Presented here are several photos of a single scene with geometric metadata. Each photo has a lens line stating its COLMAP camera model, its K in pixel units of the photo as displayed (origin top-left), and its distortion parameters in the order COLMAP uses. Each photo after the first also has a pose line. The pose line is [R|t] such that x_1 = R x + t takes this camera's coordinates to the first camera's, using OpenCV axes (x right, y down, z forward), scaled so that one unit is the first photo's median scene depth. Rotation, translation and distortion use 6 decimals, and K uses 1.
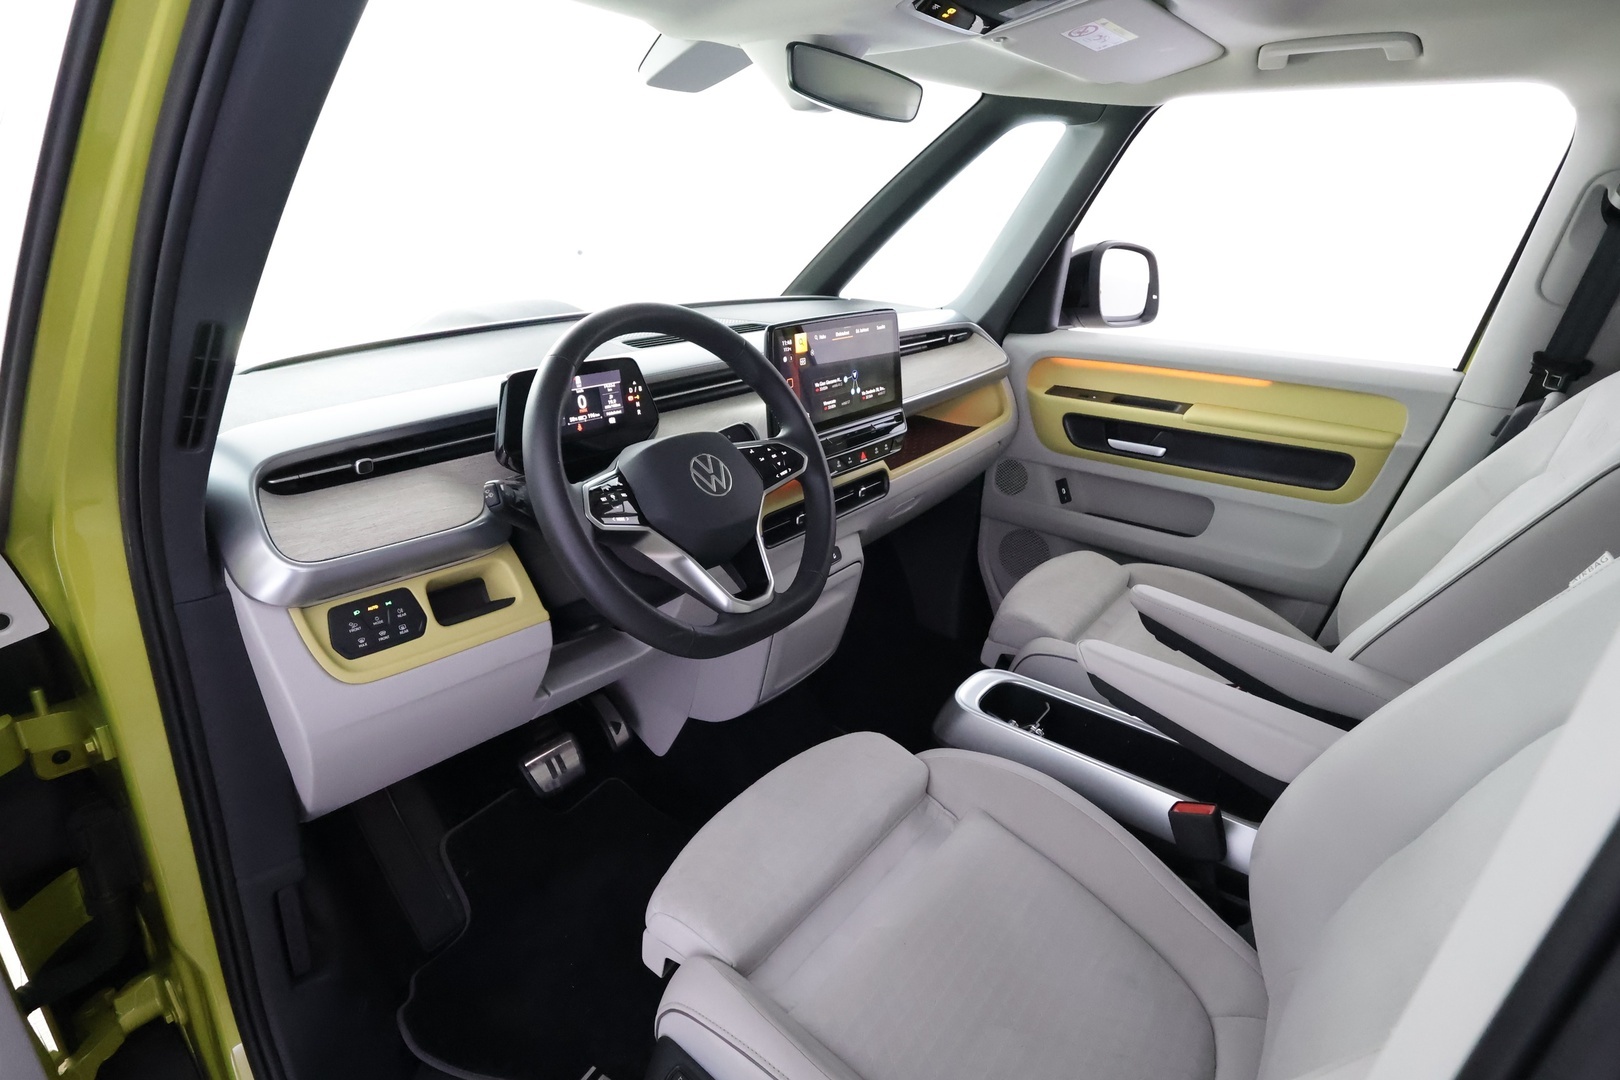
lens RADIAL K [[821.0, 0, 810.0], [0, 821.0, 540.0], [0, 0, 1]] dist [-0.001233, -0.000583]
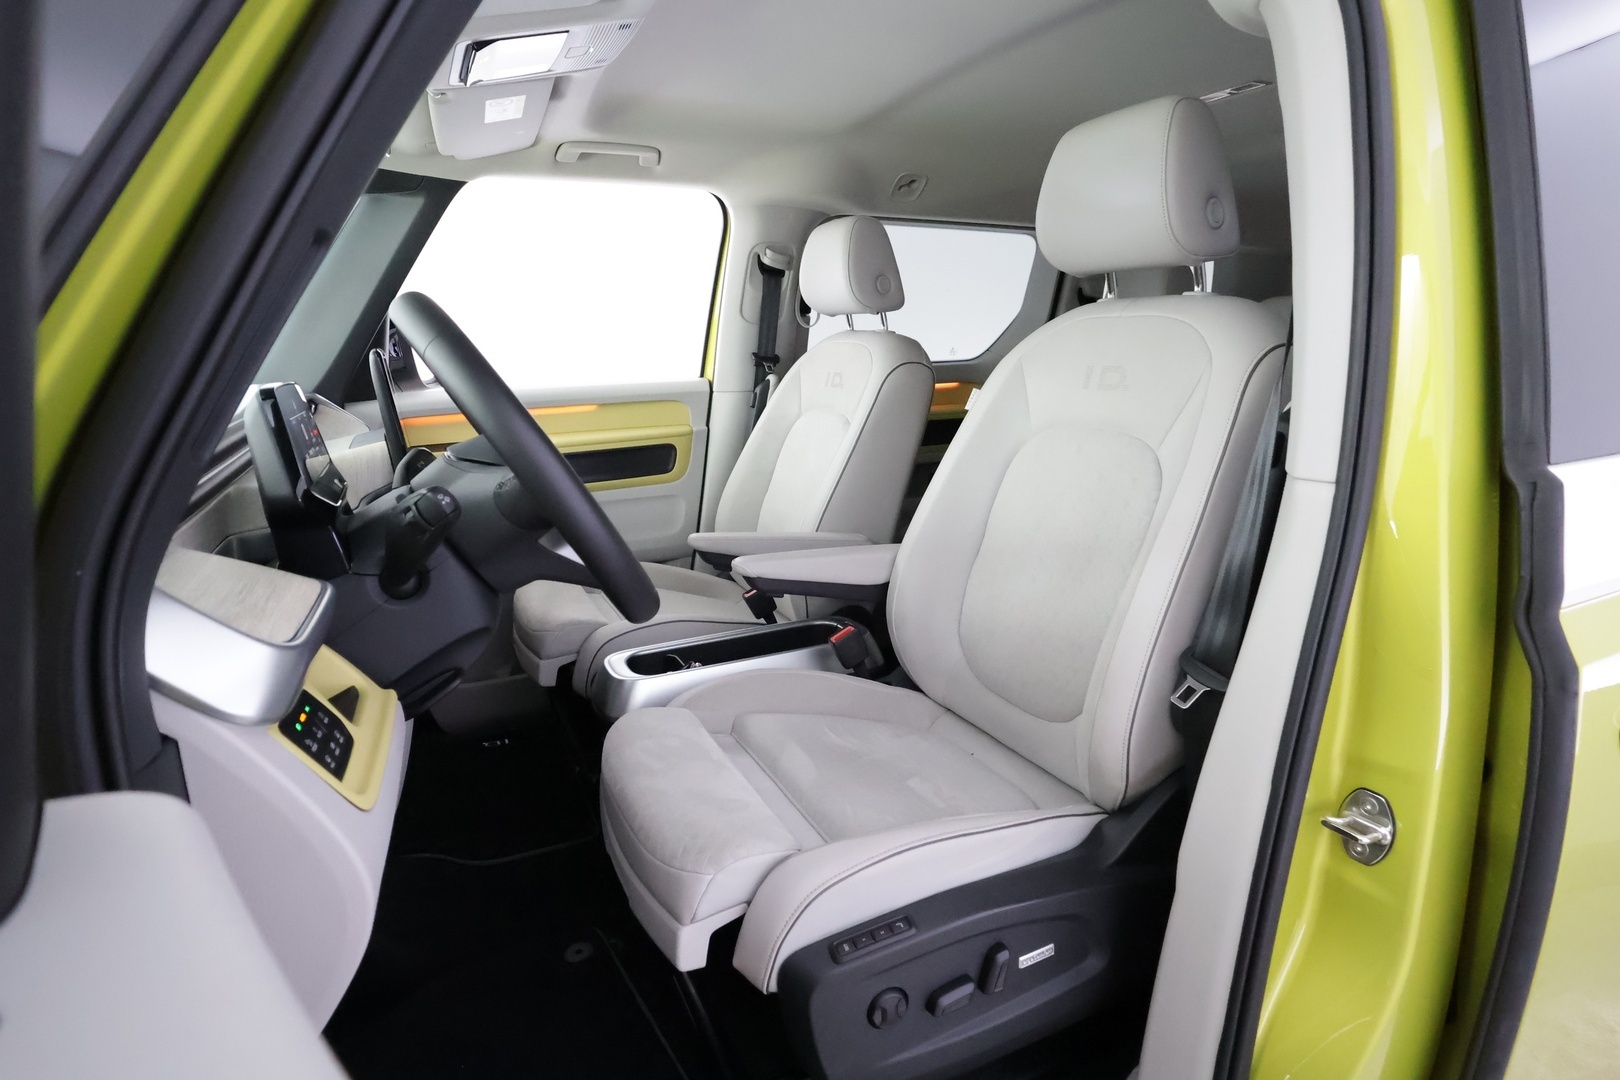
lens RADIAL K [[821.0, 0, 810.0], [0, 821.0, 540.0], [0, 0, 1]] dist [-0.001233, -0.000583]
pose [[0.458699, -0.251309, 0.852314, -0.522666], [0.365459, 0.927650, 0.076840, 0.028785], [-0.809960, 0.276240, 0.517355, 0.169672]]
